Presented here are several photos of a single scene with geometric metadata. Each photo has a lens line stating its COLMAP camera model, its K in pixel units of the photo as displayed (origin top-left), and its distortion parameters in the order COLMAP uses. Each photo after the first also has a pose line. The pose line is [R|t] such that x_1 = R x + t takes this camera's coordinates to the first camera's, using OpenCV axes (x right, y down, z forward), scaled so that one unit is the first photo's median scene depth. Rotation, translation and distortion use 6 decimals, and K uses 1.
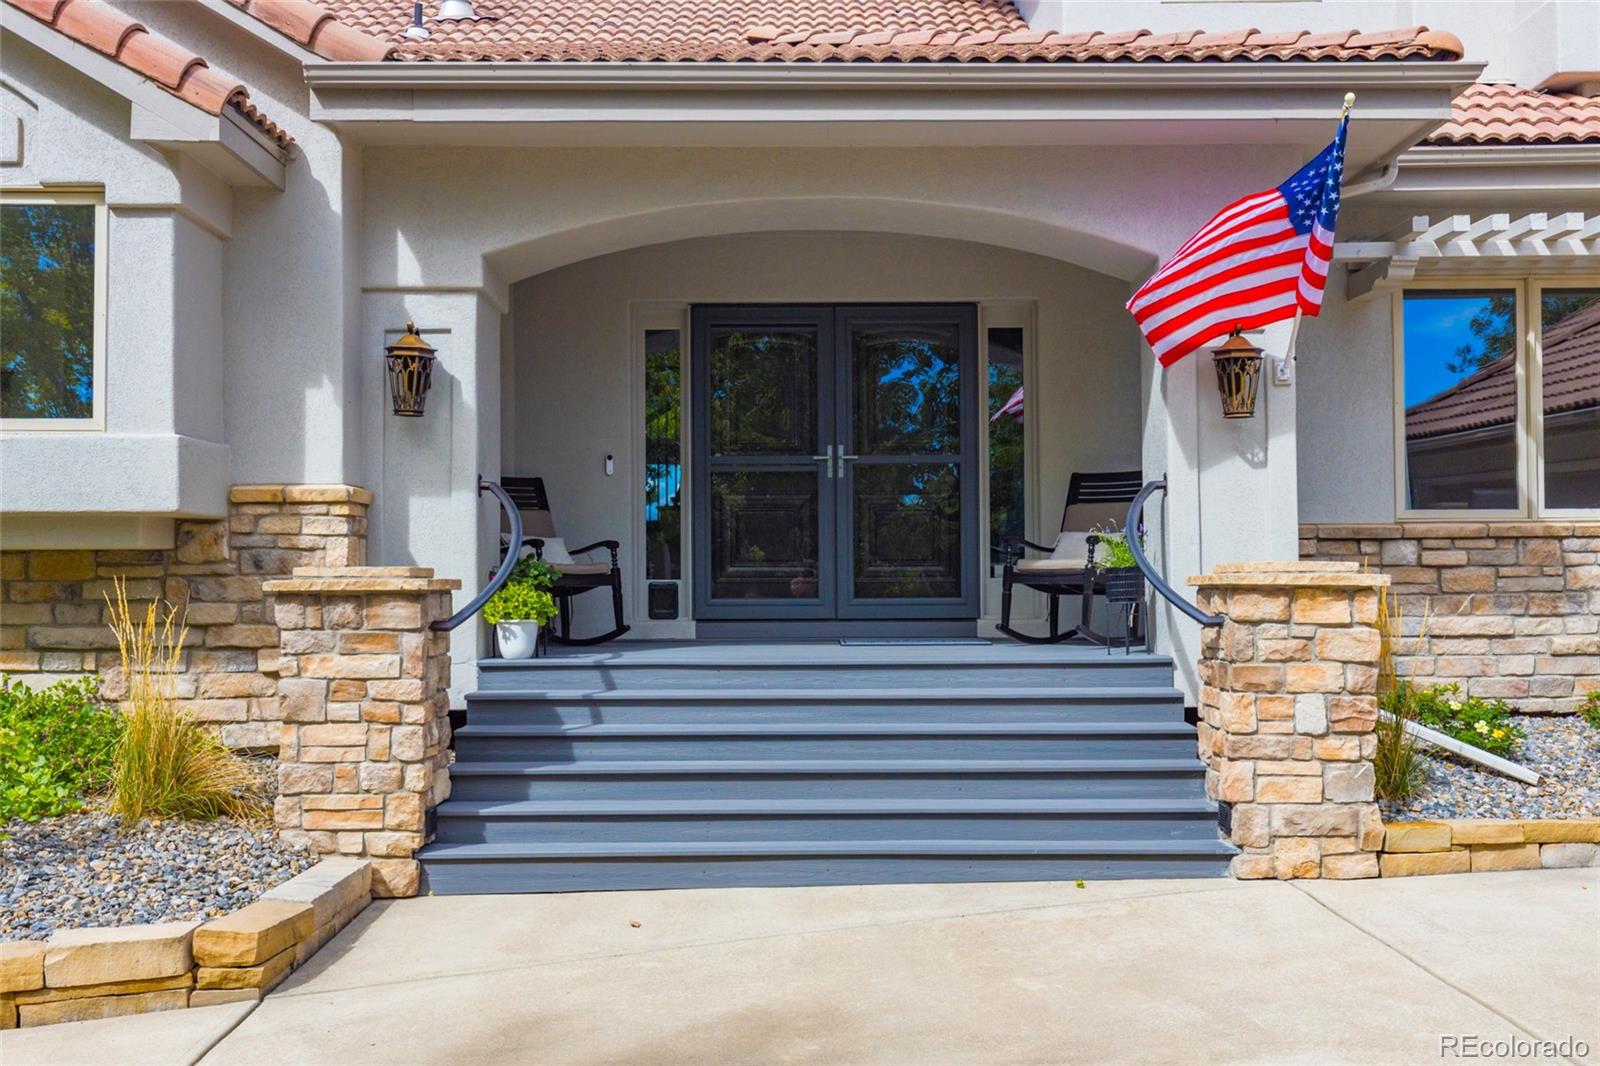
lens RADIAL K [[1575.4, 0, 792.7], [0, 1575.4, 482.5], [0, 0, 1]] dist [0.001592, 0.006718]
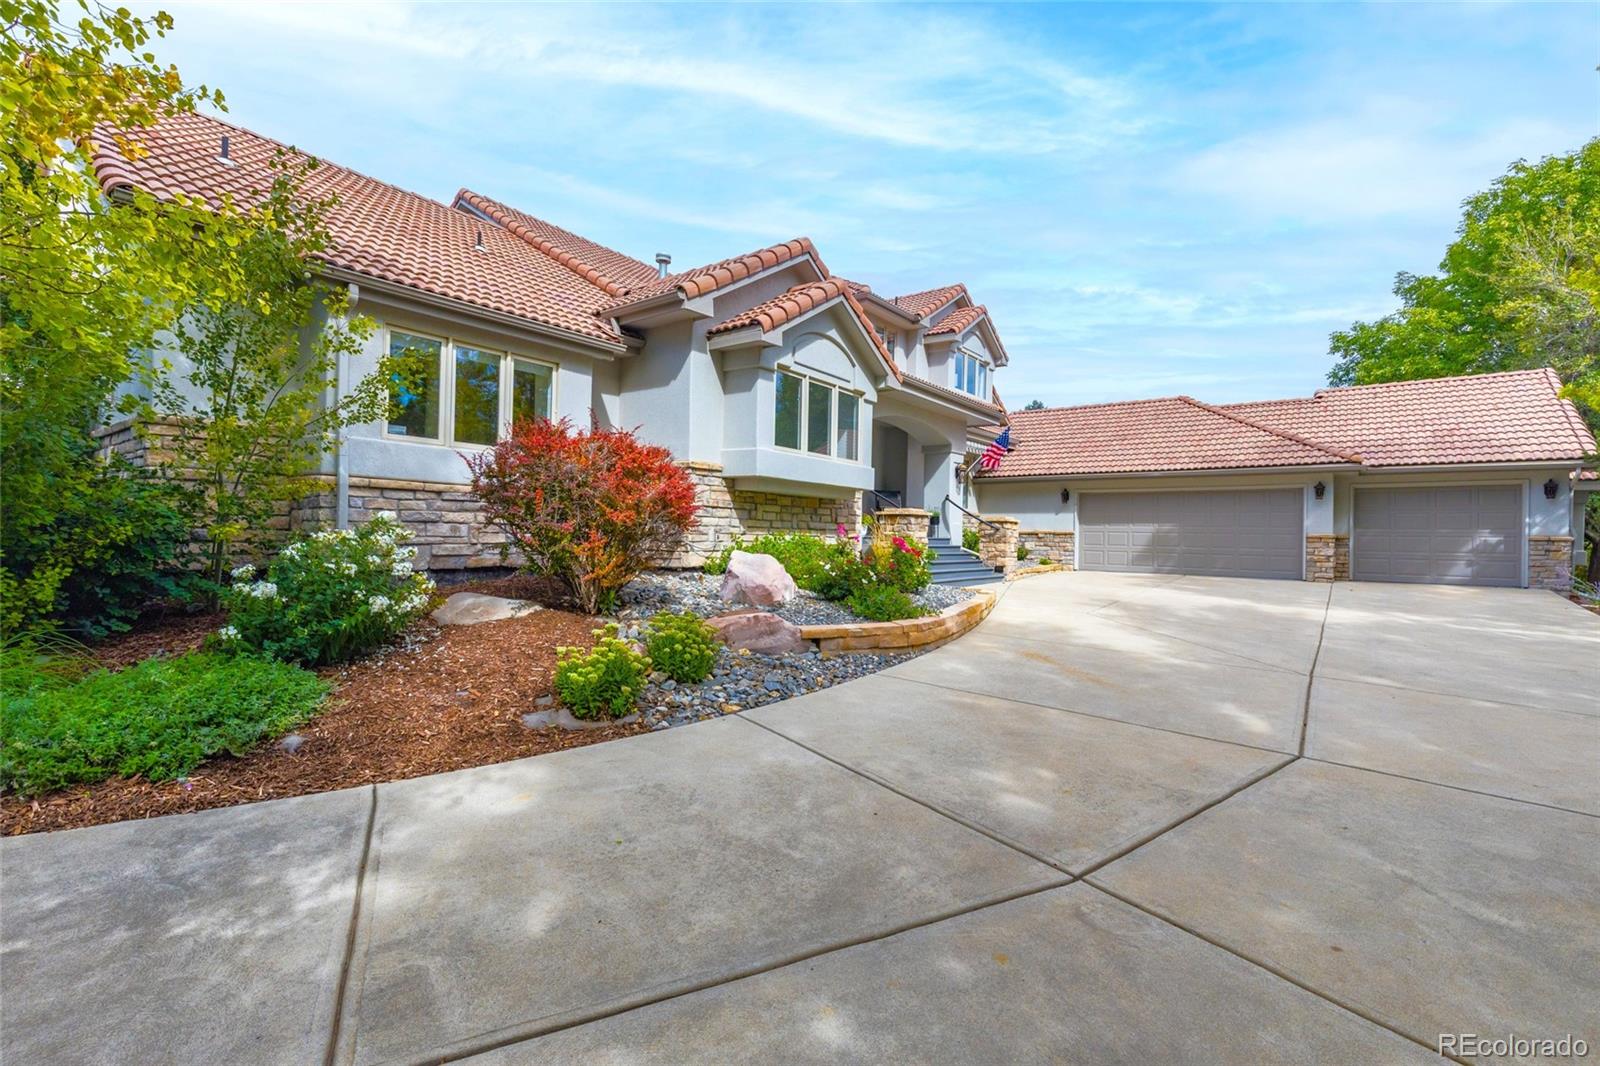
lens RADIAL K [[720.0, 0, 800.0], [0, 720.0, 533.0], [0, 0, 1]] dist [0.020112, -0.008236]
pose [[0.602298, 0.024433, 0.797897, -1.681186], [-0.062540, 0.997904, 0.016651, 0.092489], [-0.795818, -0.059929, 0.602563, 0.142559]]
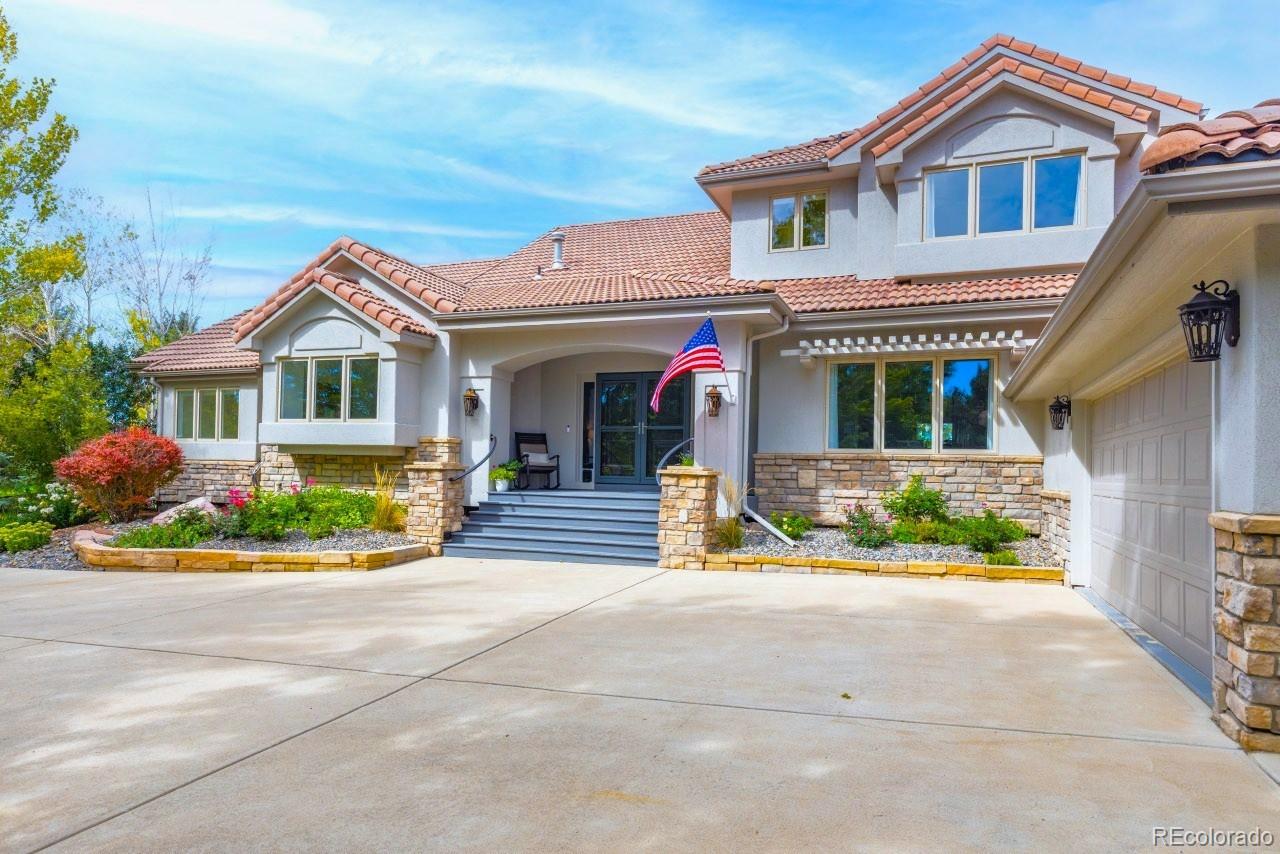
lens RADIAL K [[770.2, 0, 640.0], [0, 770.2, 427.0], [0, 0, 1]] dist [0.000572, -0.000747]
pose [[0.930864, 0.003783, -0.365346, 0.710641], [-0.002013, 0.999984, 0.005226, -0.030771], [0.365360, -0.004129, 0.930857, -0.384047]]
